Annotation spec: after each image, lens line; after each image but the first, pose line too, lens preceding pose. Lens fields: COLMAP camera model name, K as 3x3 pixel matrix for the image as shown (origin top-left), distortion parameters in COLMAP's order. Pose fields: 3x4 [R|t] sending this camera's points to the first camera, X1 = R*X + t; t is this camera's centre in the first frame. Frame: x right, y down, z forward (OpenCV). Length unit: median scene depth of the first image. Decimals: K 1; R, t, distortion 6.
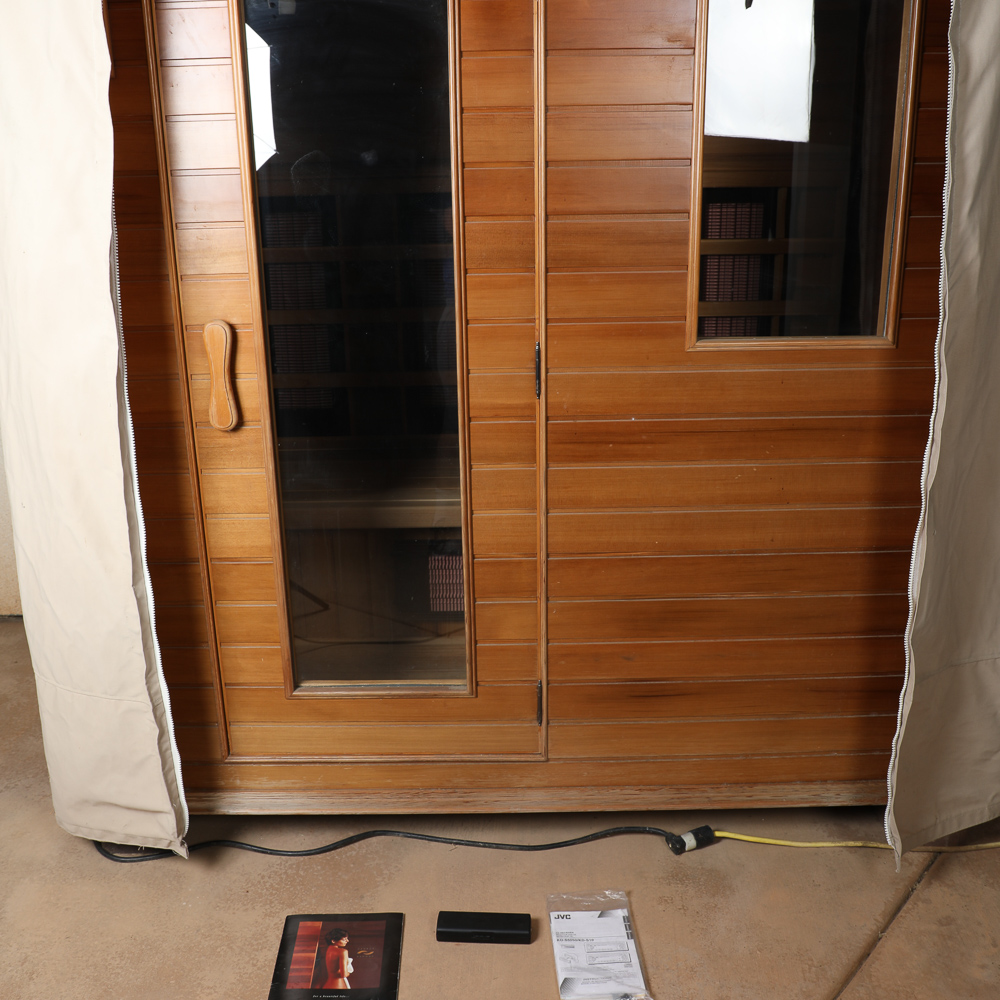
lens RADIAL K [[1159.6, 0, 507.9], [0, 1159.6, 495.0], [0, 0, 1]] dist [-0.064441, 0.000000]
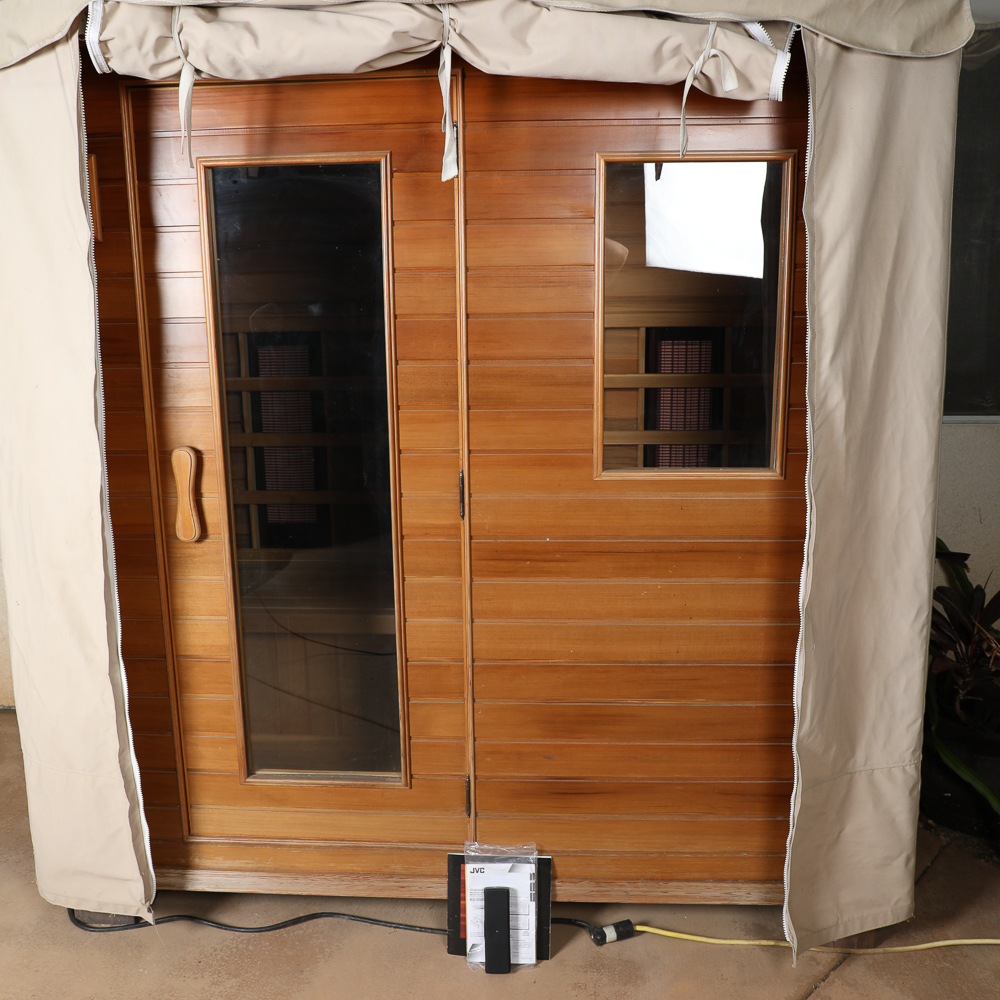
lens RADIAL K [[1159.6, 0, 490.8], [0, 1159.6, 500.1], [0, 0, 1]] dist [-0.064441, 0.000000]
pose [[0.997893, 0.017230, -0.062554, 0.115959], [-0.022909, 0.995566, -0.091235, 0.000003], [0.060704, 0.092476, 0.993863, -0.112273]]
